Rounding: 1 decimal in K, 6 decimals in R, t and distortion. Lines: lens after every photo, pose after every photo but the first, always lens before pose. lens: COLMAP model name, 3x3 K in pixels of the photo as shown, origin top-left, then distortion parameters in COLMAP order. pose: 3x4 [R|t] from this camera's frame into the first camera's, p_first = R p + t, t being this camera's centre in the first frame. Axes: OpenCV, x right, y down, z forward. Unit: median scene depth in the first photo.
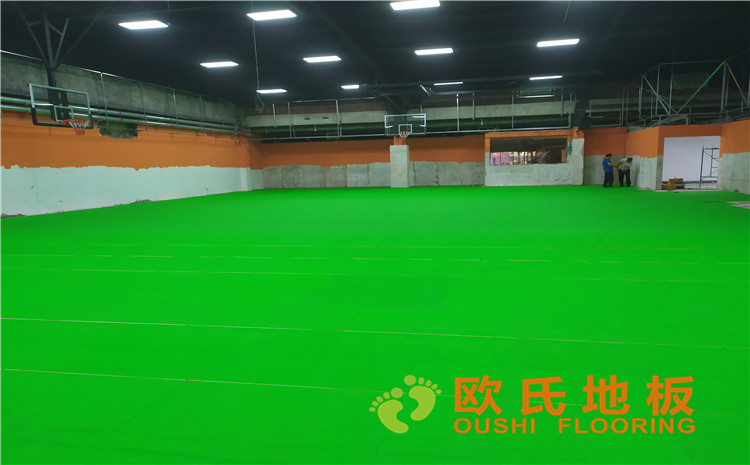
lens RADIAL K [[550.1, 0, 380.3], [0, 550.1, 264.3], [0, 0, 1]] dist [0.069020, -0.065569]
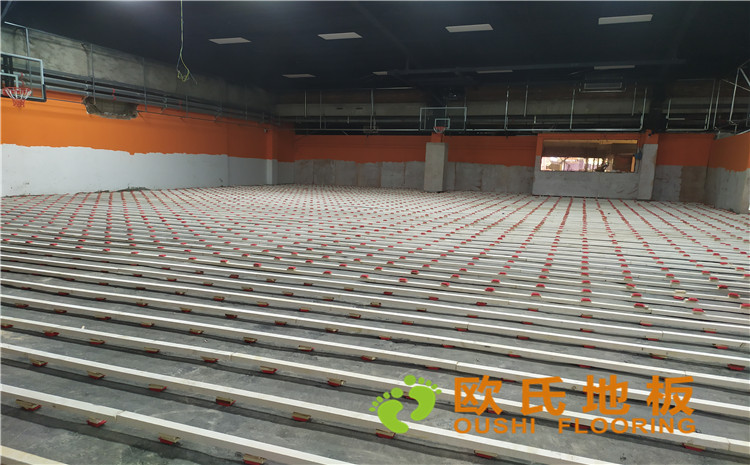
lens RADIAL K [[548.9, 0, 375.5], [0, 548.9, 261.7], [0, 0, 1]] dist [0.062115, -0.063296]
pose [[0.988291, 0.076368, -0.132097, 0.070960], [-0.076864, 0.997041, 0.001341, -0.020621], [0.131808, 0.008828, 0.991236, 0.122246]]
